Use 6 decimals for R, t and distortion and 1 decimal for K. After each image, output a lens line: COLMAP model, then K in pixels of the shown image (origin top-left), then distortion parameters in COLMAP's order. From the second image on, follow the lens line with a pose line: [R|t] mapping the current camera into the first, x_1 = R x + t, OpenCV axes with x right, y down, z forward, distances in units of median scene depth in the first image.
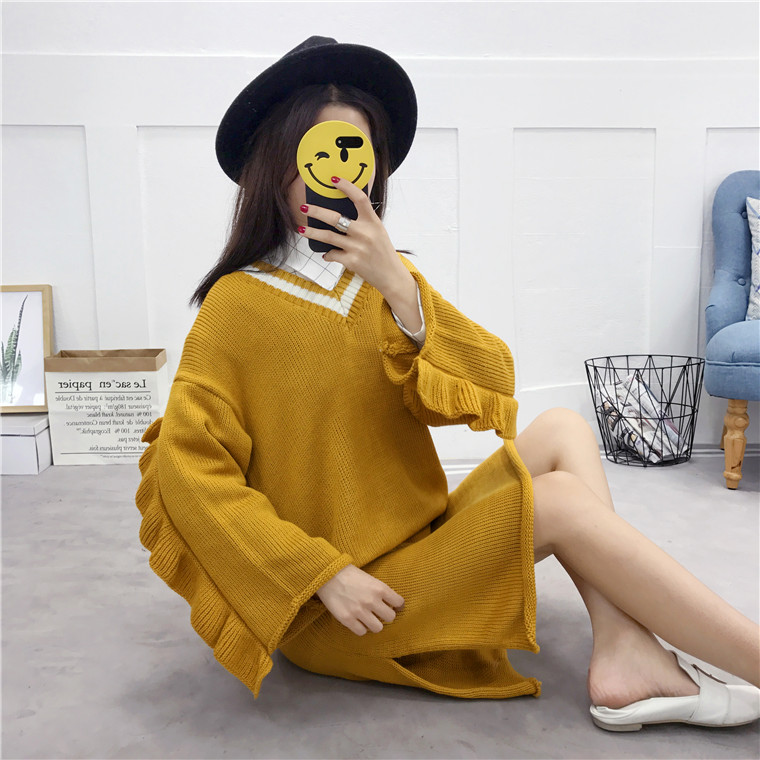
lens RADIAL K [[938.6, 0, 380.6], [0, 938.6, 381.6], [0, 0, 1]] dist [-0.004842, -0.035264]
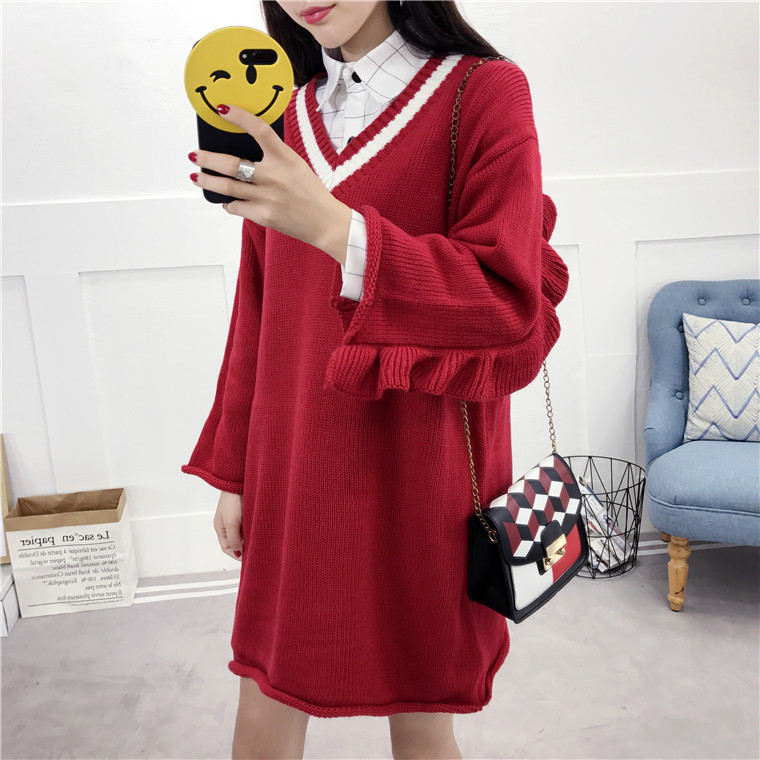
lens RADIAL K [[943.6, 0, 387.3], [0, 943.6, 361.8], [0, 0, 1]] dist [-0.009559, 0.079564]
pose [[0.995292, -0.058092, 0.077584, -0.020082], [0.049382, 0.992724, 0.109818, -0.278914], [-0.083399, -0.105470, 0.990919, -0.013087]]
